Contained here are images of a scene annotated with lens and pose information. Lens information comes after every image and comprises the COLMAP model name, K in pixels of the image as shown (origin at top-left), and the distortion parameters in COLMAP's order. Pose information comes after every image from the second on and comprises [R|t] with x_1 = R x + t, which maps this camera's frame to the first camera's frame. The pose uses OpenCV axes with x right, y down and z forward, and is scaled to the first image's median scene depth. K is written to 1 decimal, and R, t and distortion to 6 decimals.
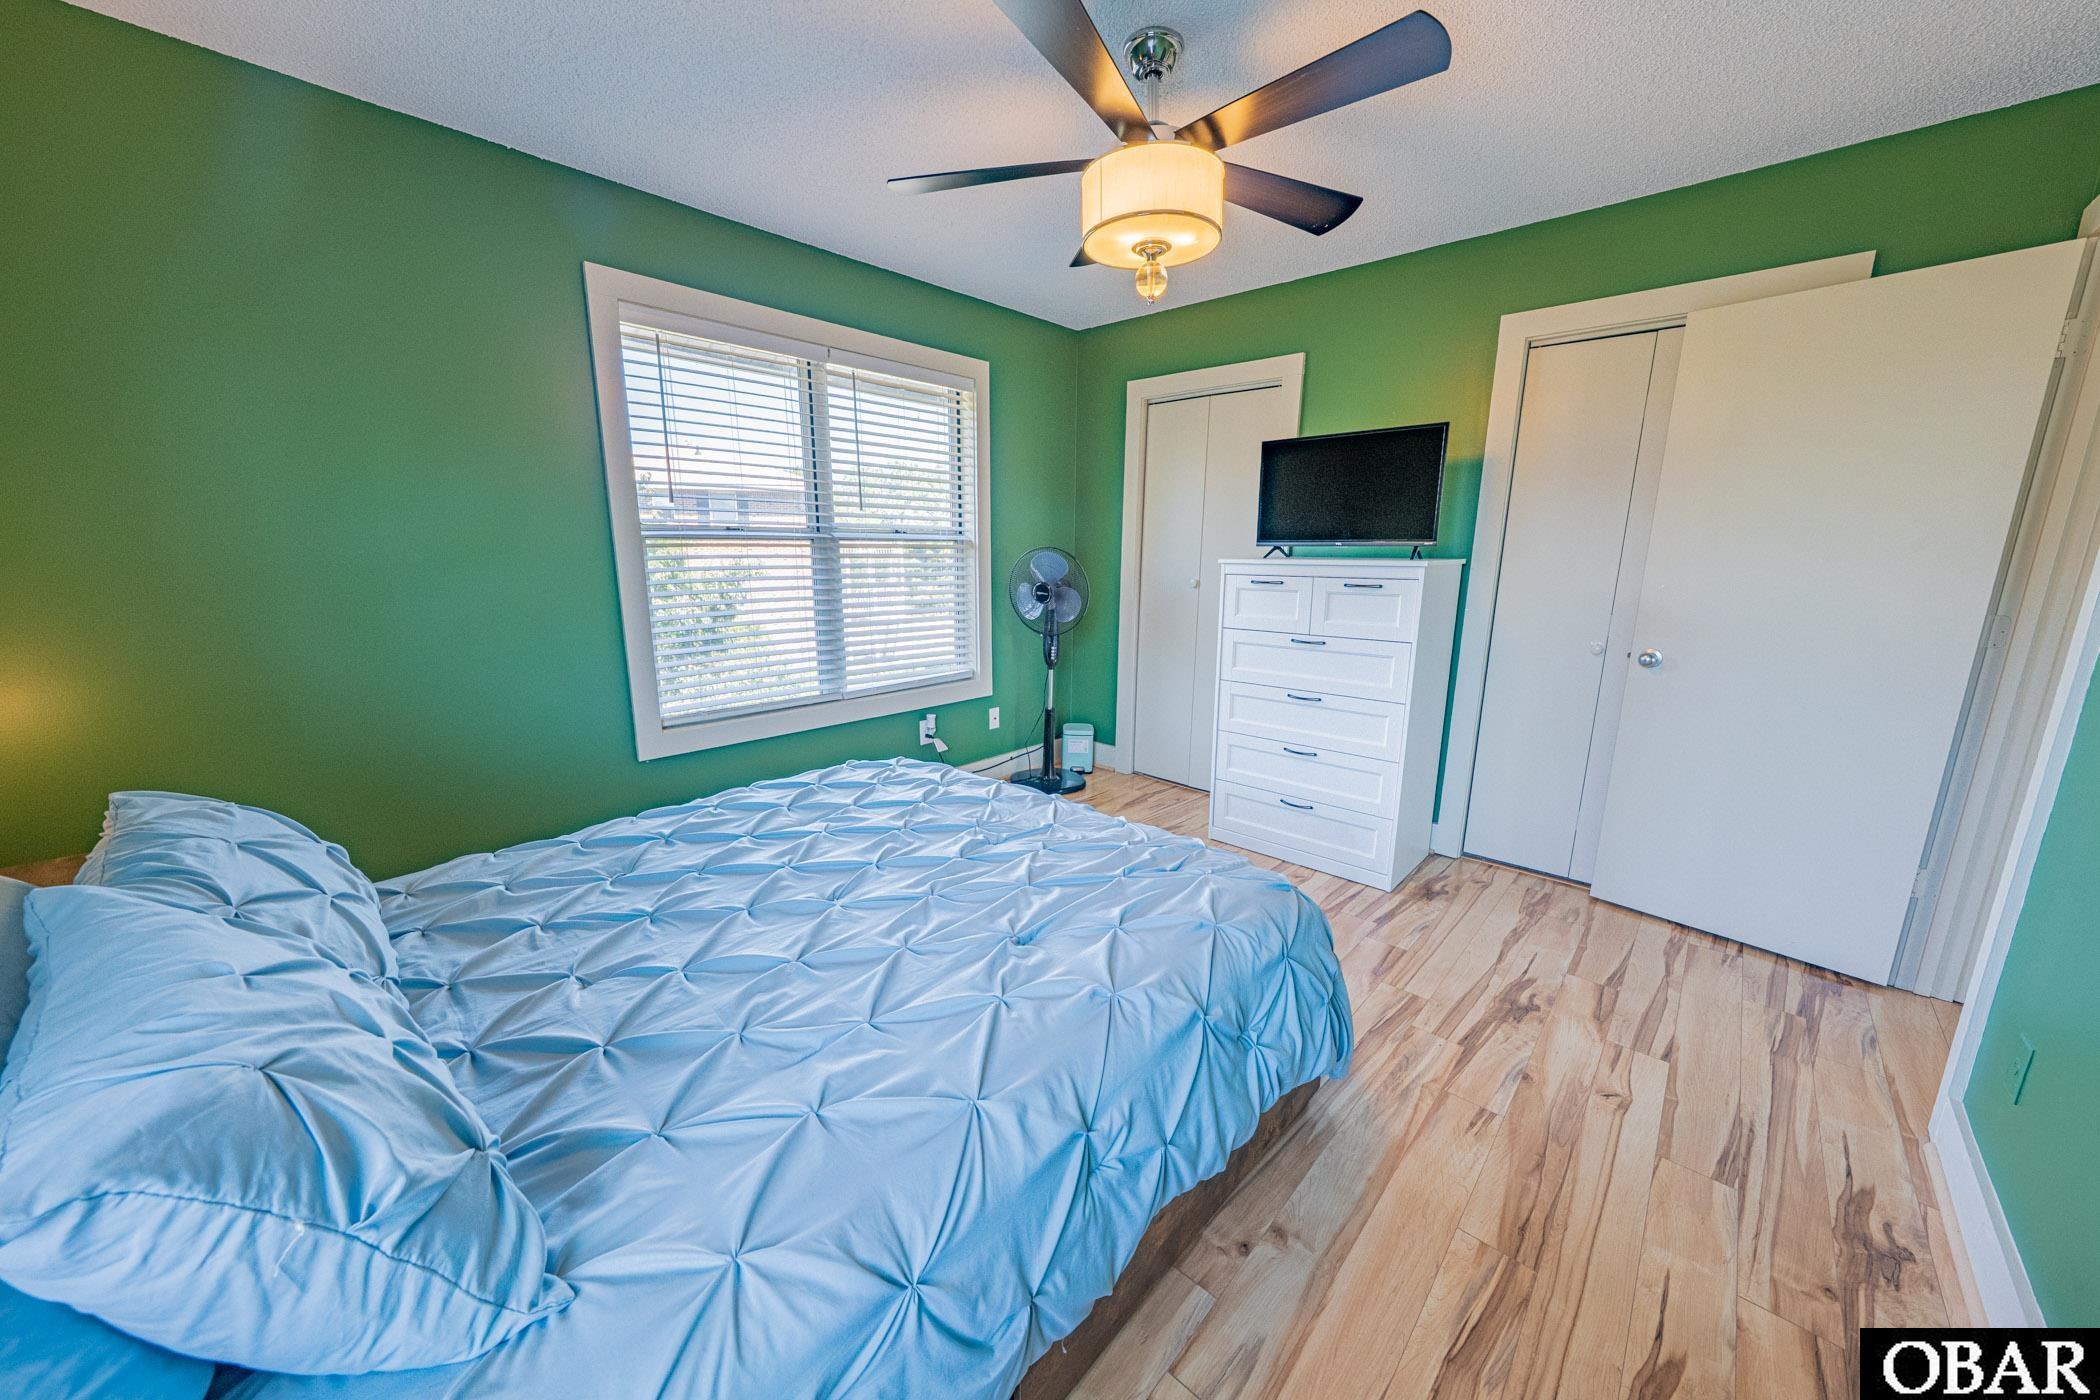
lens RADIAL K [[737.7, 0, 1048.2], [0, 737.7, 700.9], [0, 0, 1]] dist [-0.002088, -0.000264]
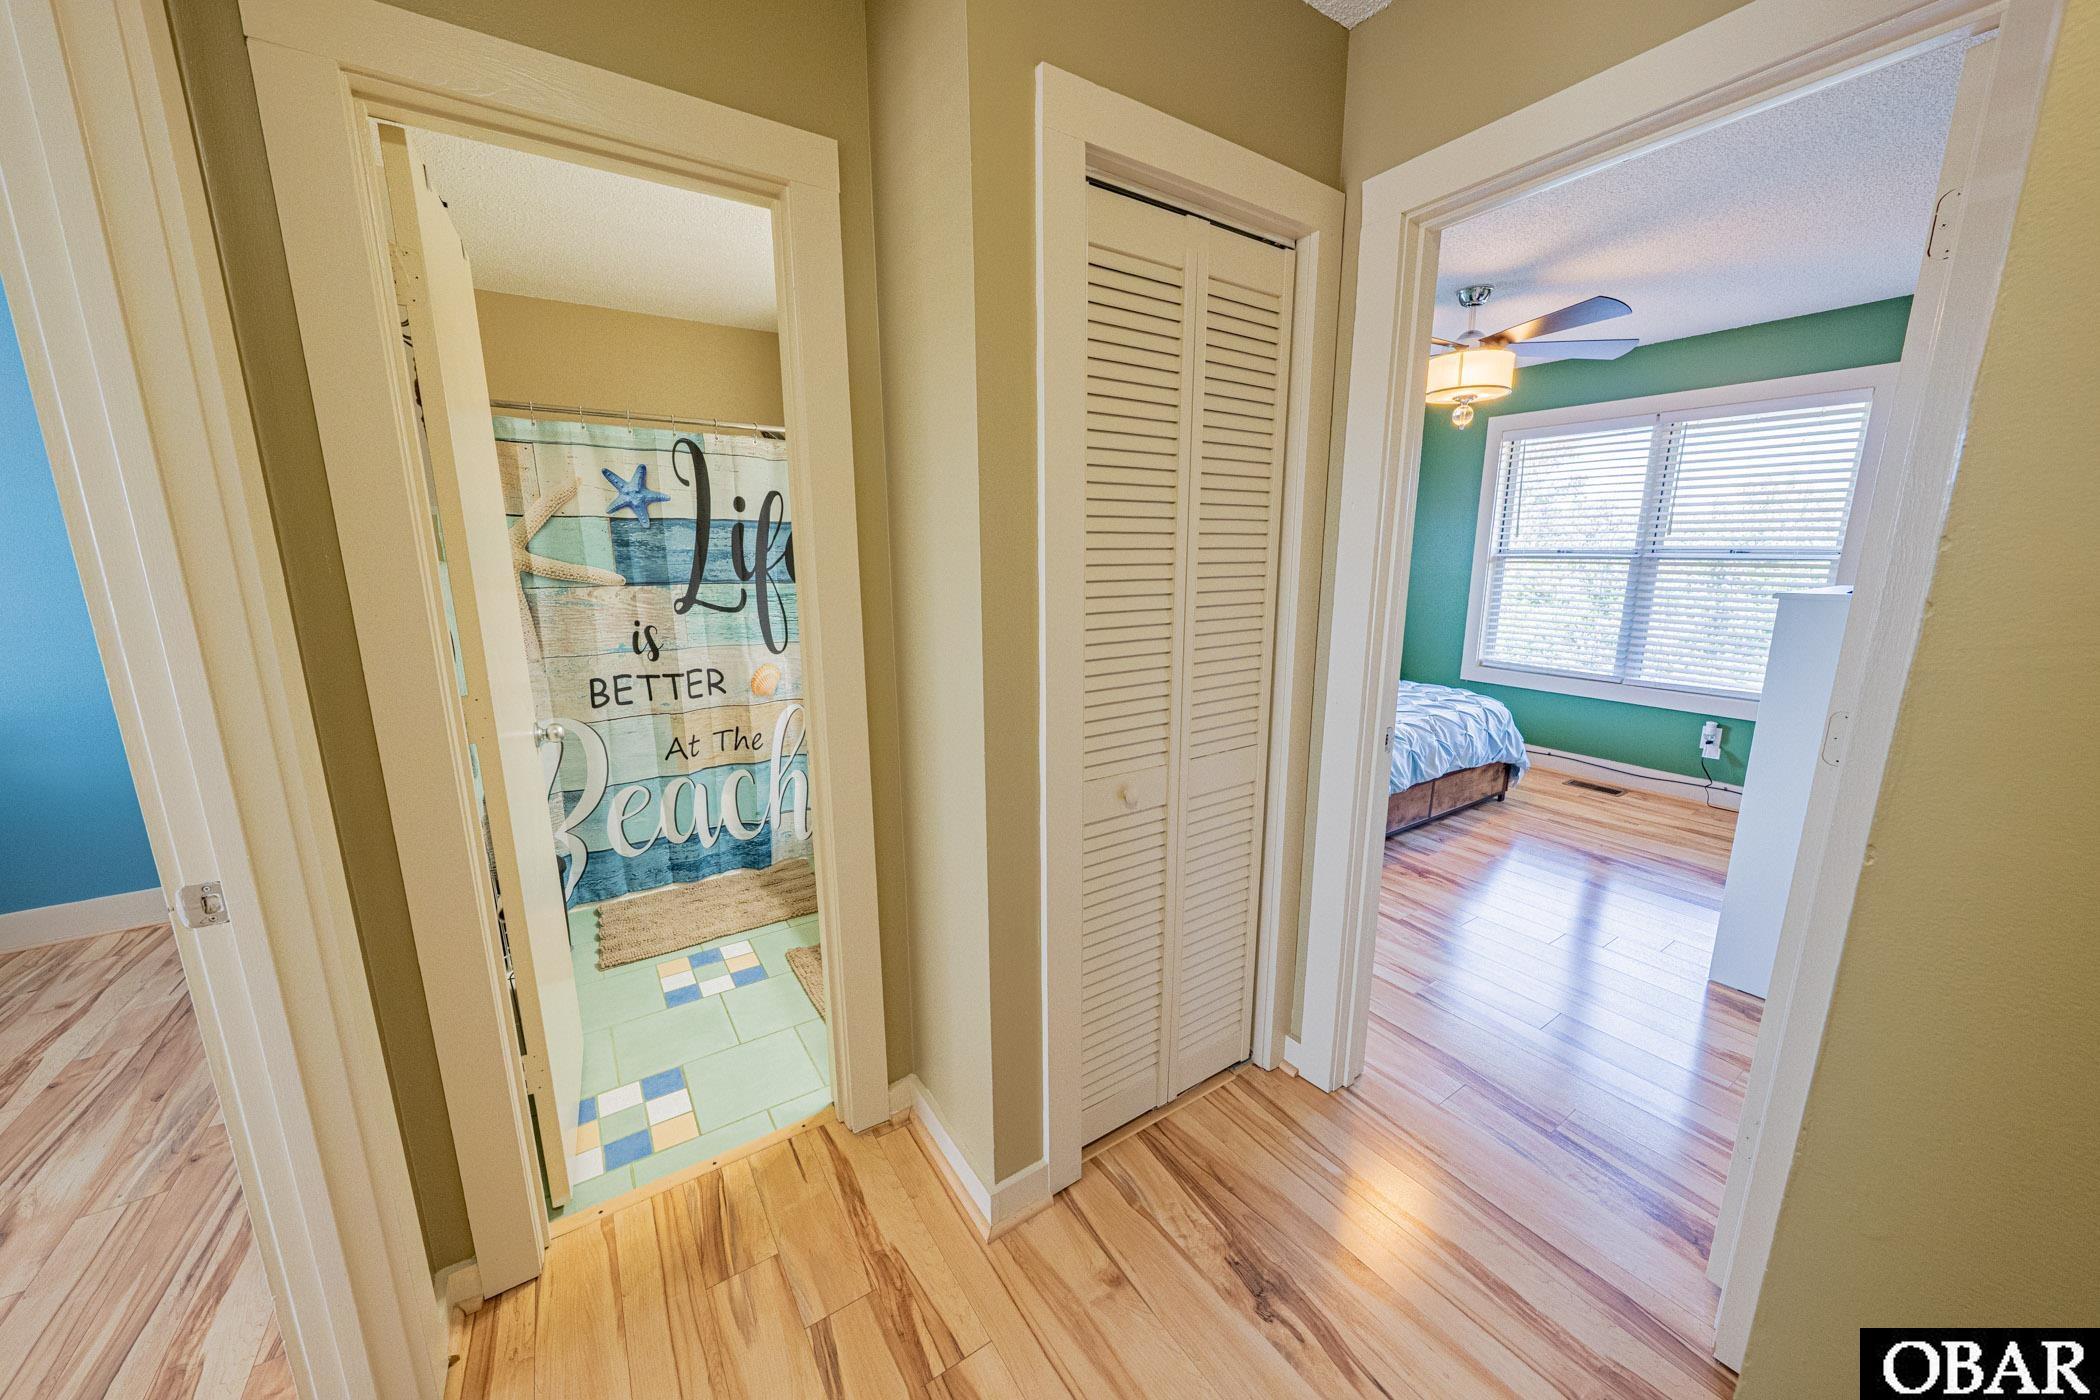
lens RADIAL K [[742.4, 0, 1051.1], [0, 742.4, 697.1], [0, 0, 1]] dist [-0.000491, -0.000011]
pose [[-0.226137, 0.187420, -0.955895, 2.181264], [-0.201085, 0.951197, 0.234070, -0.152235], [0.953114, 0.245148, -0.177413, 0.551049]]
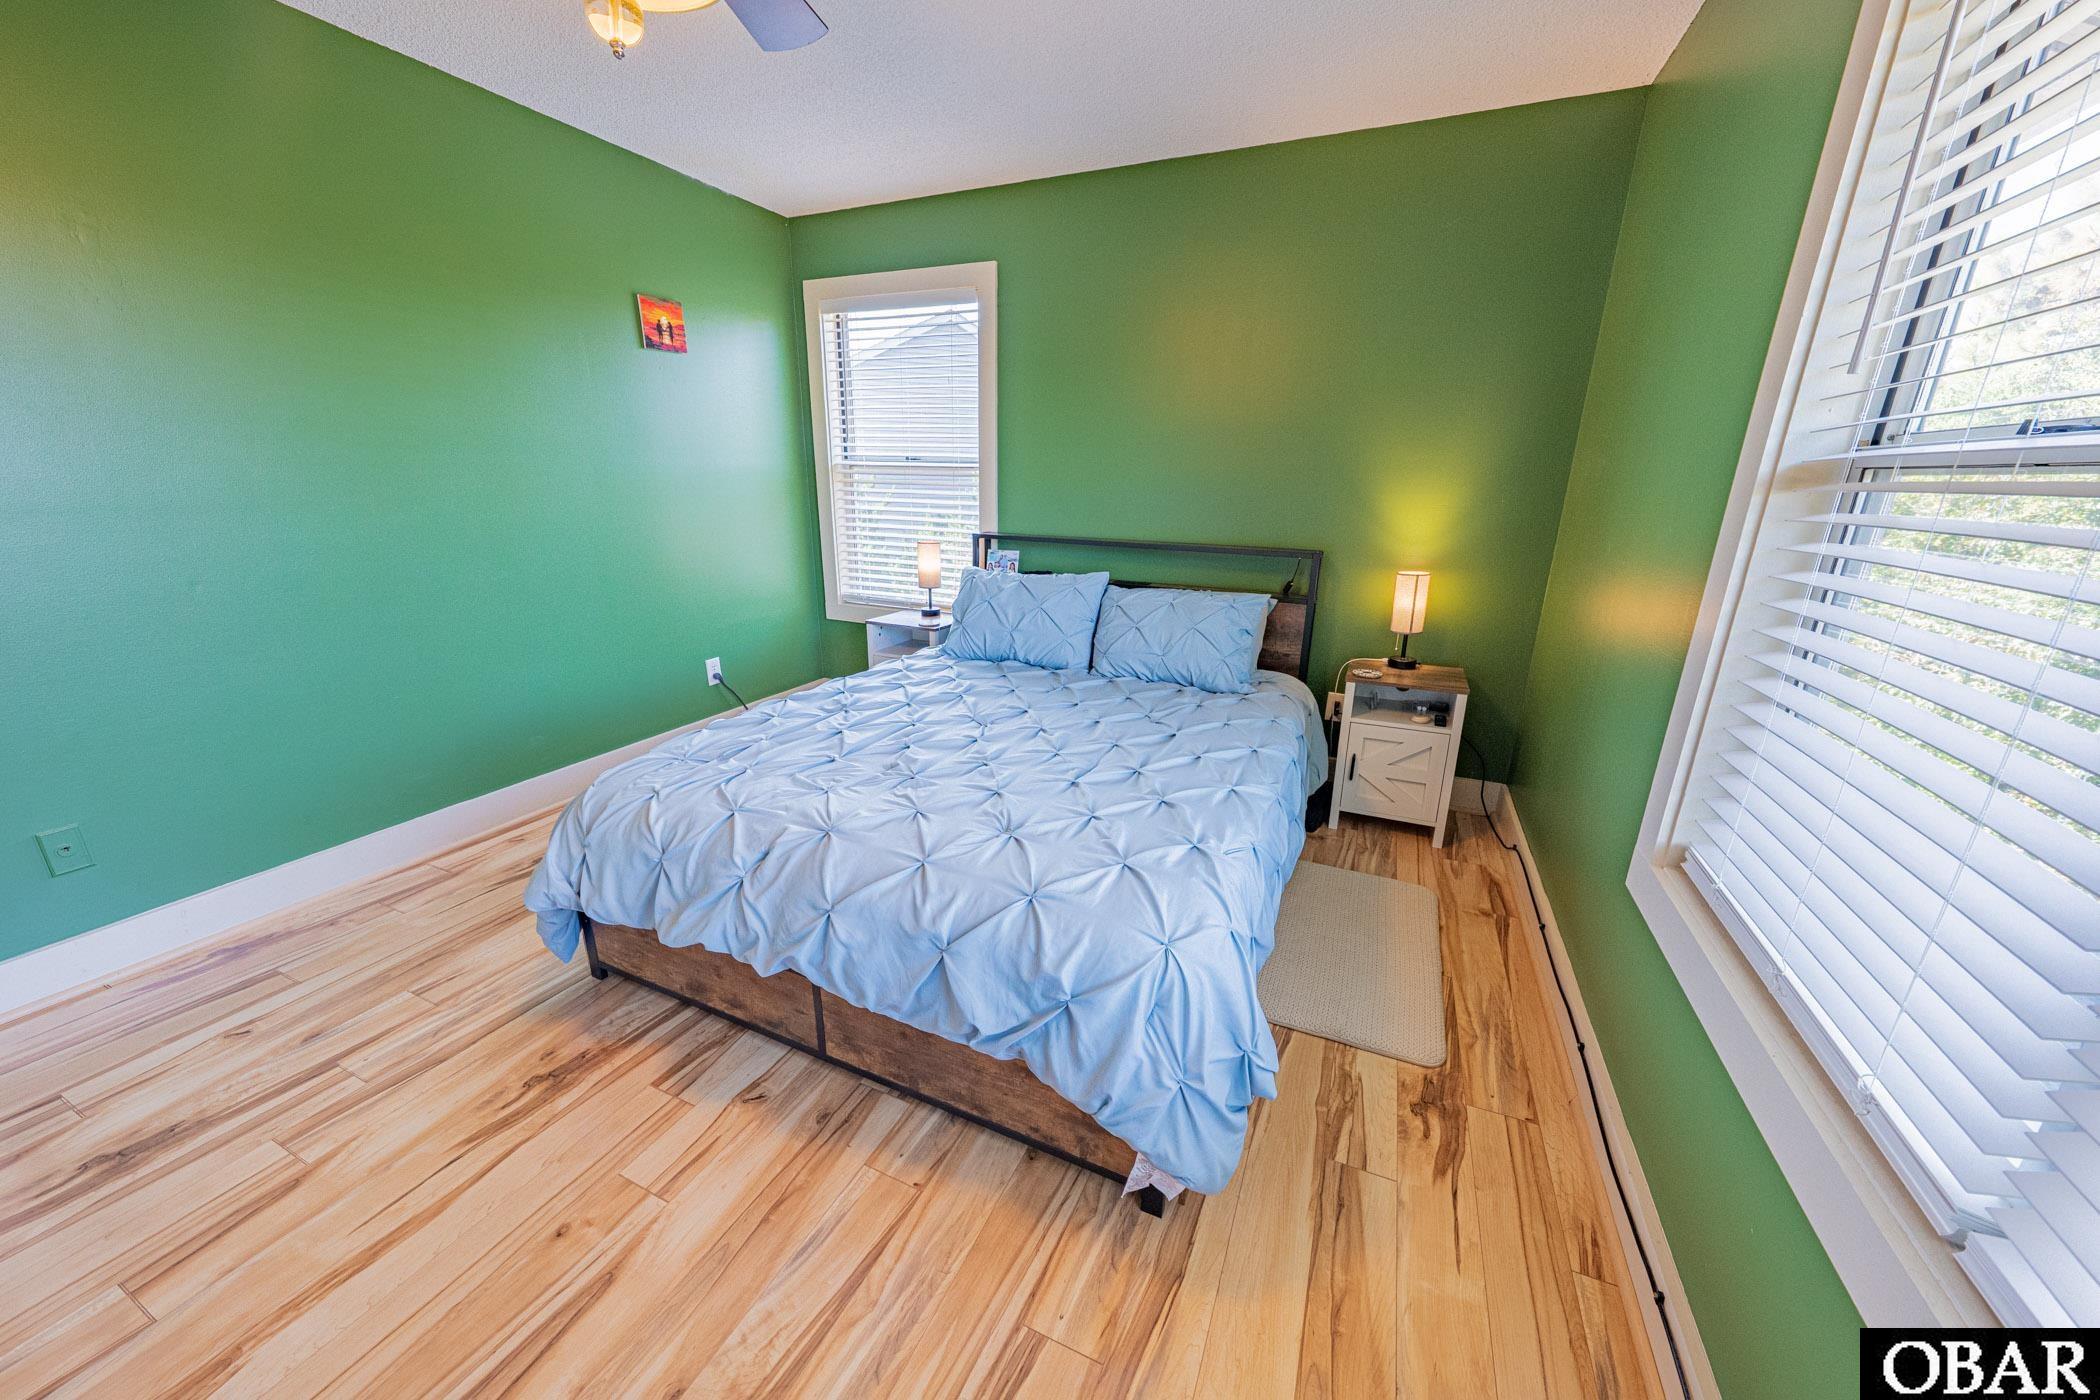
lens RADIAL K [[750.6, 0, 1043.9], [0, 750.6, 700.0], [0, 0, 1]] dist [-0.000942, -0.000079]
pose [[-0.950810, 0.069281, -0.301927, 0.025696], [-0.084787, 0.879246, 0.468761, -0.394641], [0.297944, 0.471302, -0.830122, 1.906132]]
